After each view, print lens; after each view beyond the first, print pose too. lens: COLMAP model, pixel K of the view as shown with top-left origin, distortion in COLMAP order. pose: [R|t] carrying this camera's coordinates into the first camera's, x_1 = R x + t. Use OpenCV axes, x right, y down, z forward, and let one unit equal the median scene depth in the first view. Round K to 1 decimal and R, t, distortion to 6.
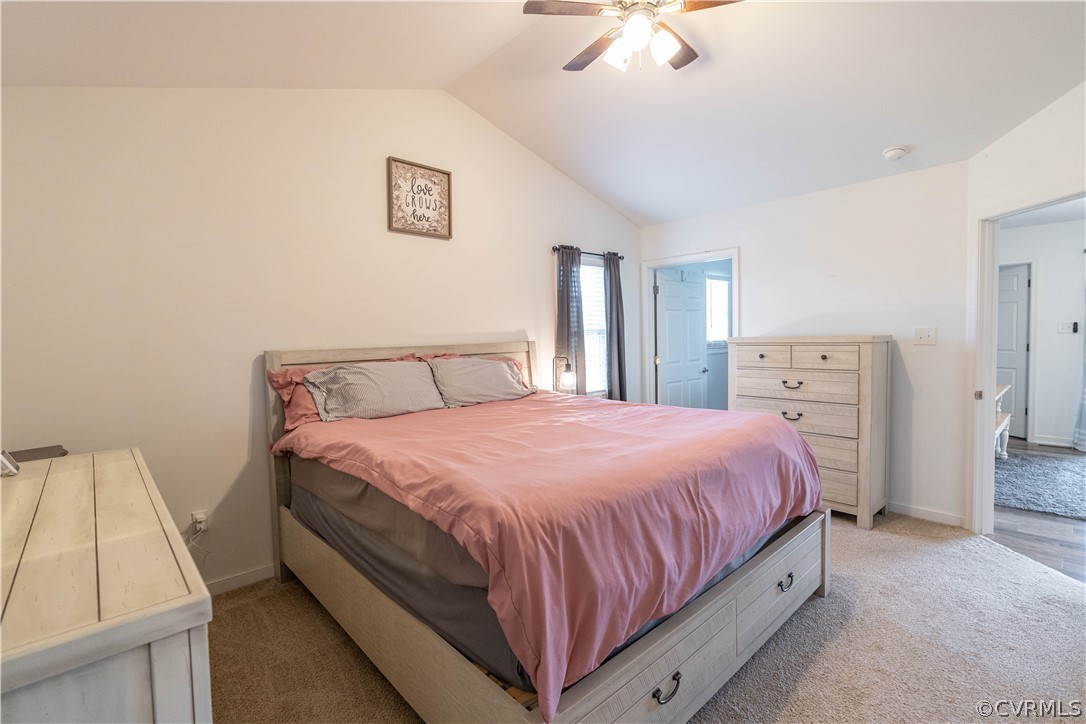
lens RADIAL K [[491.7, 0, 541.0], [0, 491.7, 358.3], [0, 0, 1]] dist [-0.000318, 0.002241]
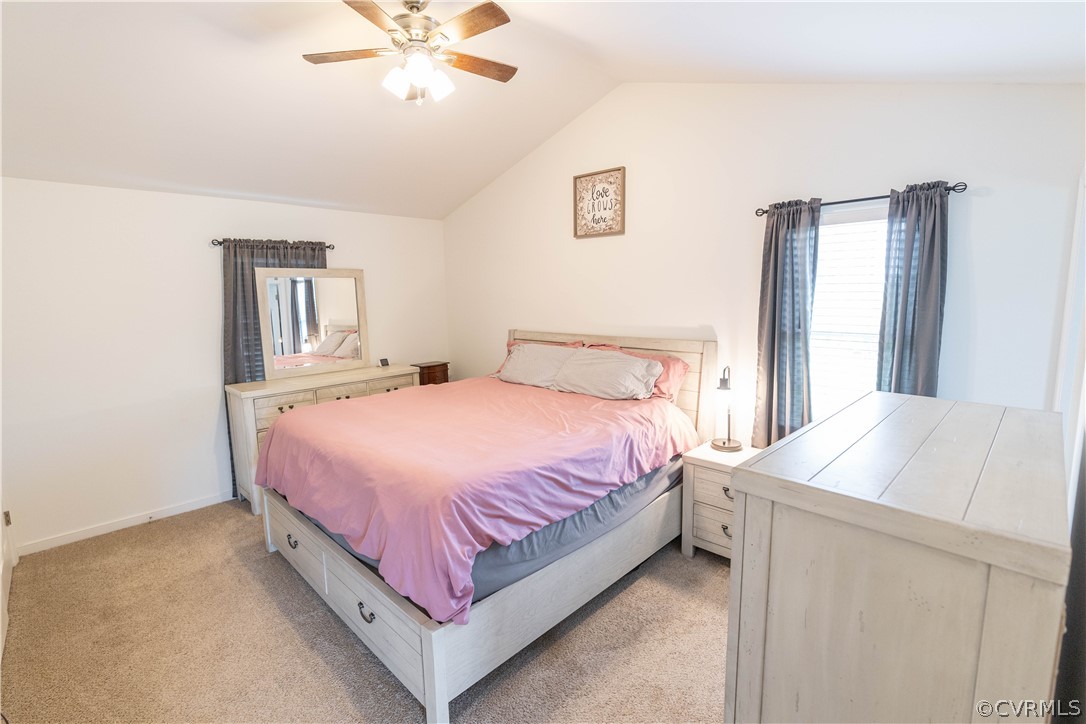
lens RADIAL K [[491.7, 0, 542.3], [0, 491.7, 362.4], [0, 0, 1]] dist [-0.000318, 0.002241]
pose [[0.071781, 0.157338, -0.984933, 0.891334], [-0.038463, 0.987182, 0.154894, -0.134856], [0.996679, 0.026765, 0.076912, 0.791897]]
